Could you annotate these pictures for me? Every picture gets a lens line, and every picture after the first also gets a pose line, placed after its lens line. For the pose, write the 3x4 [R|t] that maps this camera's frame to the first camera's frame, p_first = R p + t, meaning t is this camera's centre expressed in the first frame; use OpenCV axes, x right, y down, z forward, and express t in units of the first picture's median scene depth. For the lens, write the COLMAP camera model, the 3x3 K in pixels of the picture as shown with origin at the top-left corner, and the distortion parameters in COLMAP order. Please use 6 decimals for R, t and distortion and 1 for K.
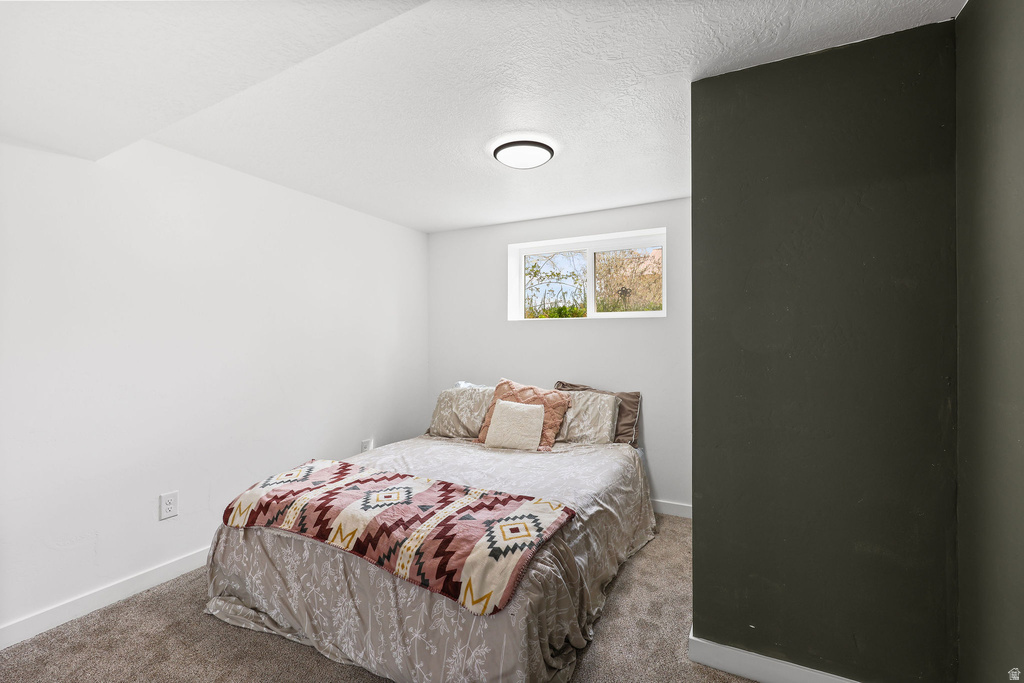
lens RADIAL K [[467.4, 0, 511.5], [0, 467.4, 336.6], [0, 0, 1]] dist [0.000803, 0.001729]
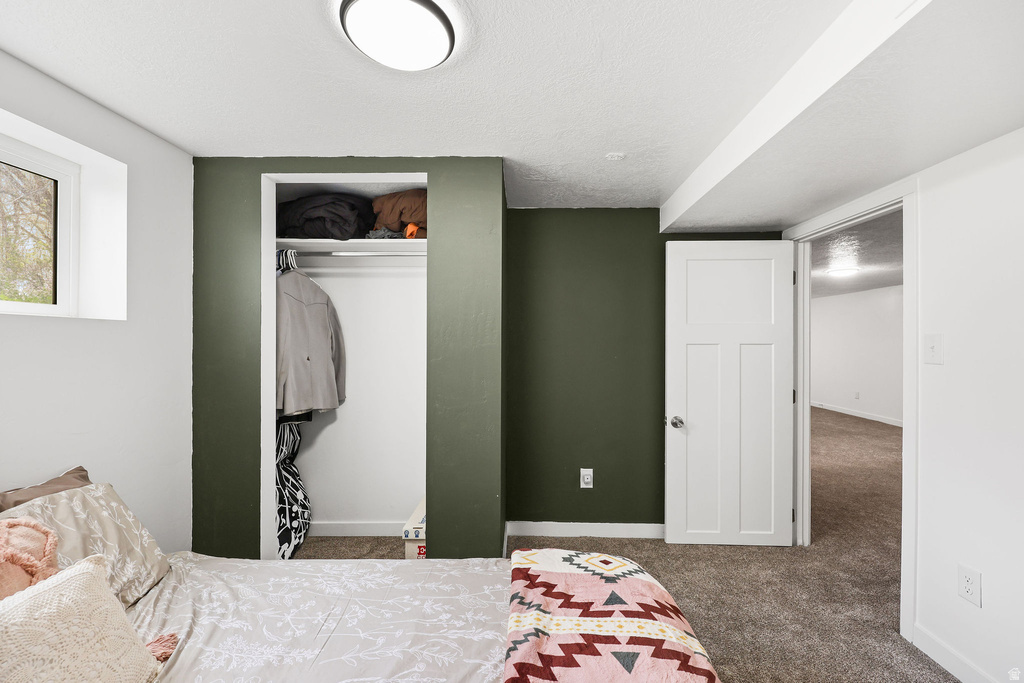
lens RADIAL K [[418.1, 0, 511.9], [0, 418.1, 345.2], [0, 0, 1]] dist [-0.001094, 0.000001]
pose [[-0.475204, -0.001663, 0.879874, -0.543480], [0.001153, 0.999996, 0.002512, -0.024652], [-0.879875, 0.002209, -0.475200, 1.300882]]
